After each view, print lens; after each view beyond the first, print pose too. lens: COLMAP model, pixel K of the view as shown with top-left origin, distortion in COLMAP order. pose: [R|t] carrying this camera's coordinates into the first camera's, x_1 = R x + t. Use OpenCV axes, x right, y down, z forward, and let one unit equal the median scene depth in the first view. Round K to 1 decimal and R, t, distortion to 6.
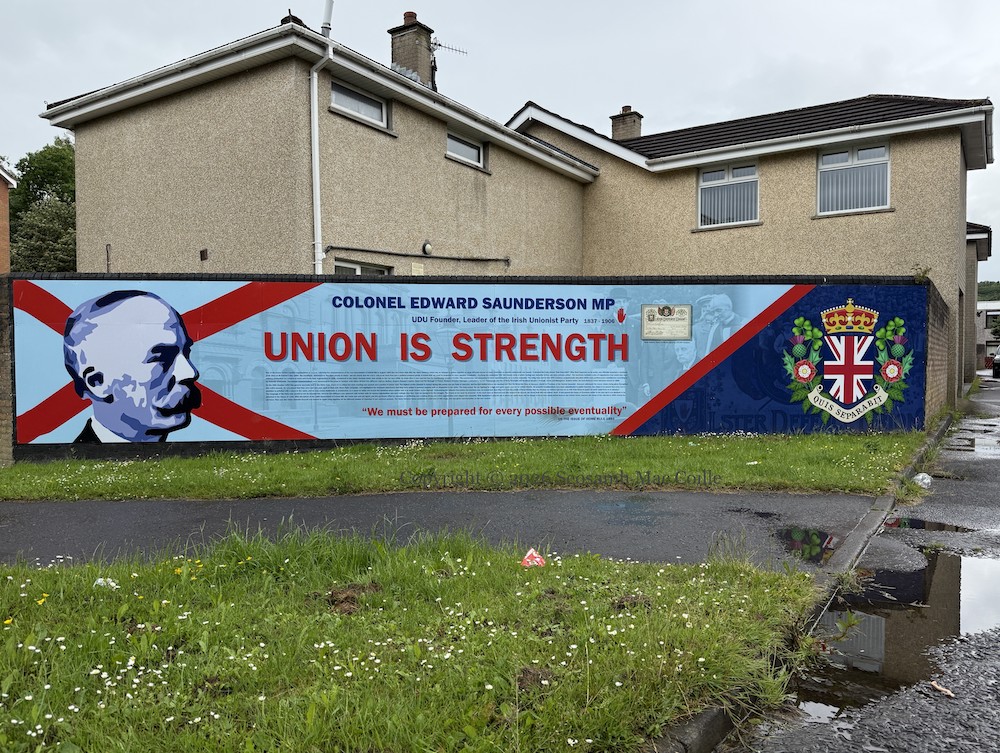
lens RADIAL K [[753.7, 0, 505.6], [0, 753.7, 374.5], [0, 0, 1]] dist [0.009052, 0.001485]
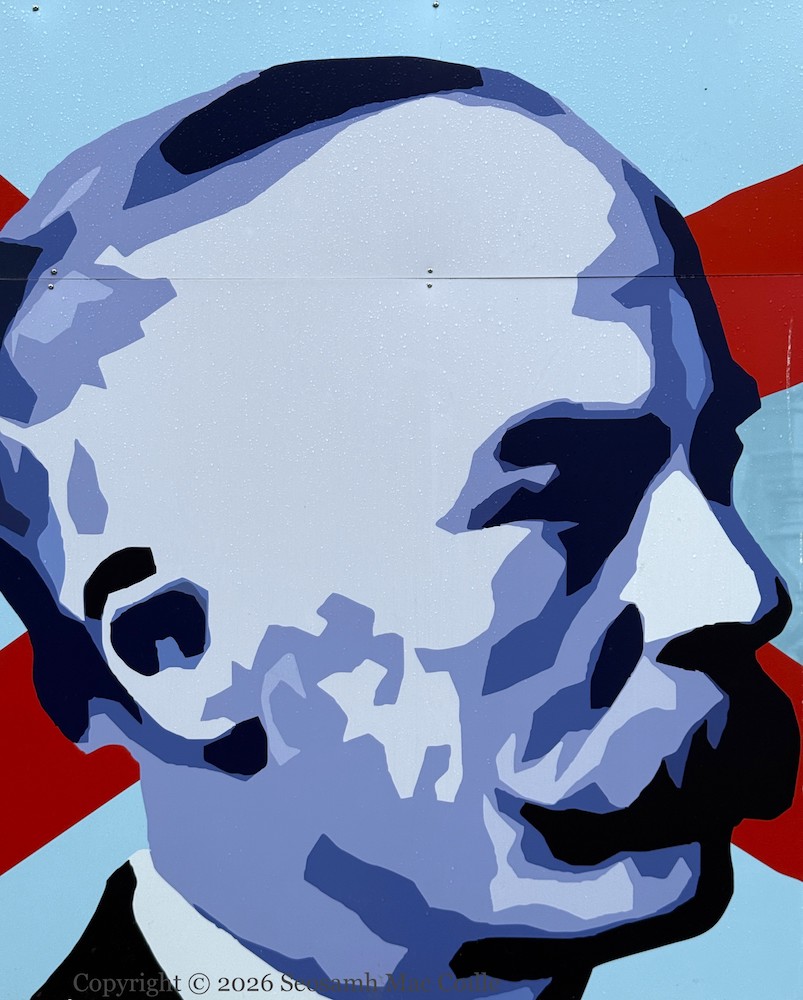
lens RADIAL K [[1542.5, 0, 401.0], [0, 1542.5, 500.9], [0, 0, 1]] dist [0.154664, 0.000000]
pose [[0.993149, 0.006817, -0.116659, -0.451097], [-0.001875, 0.999098, 0.042423, -0.034548], [0.116843, -0.041914, 0.992266, 0.675892]]
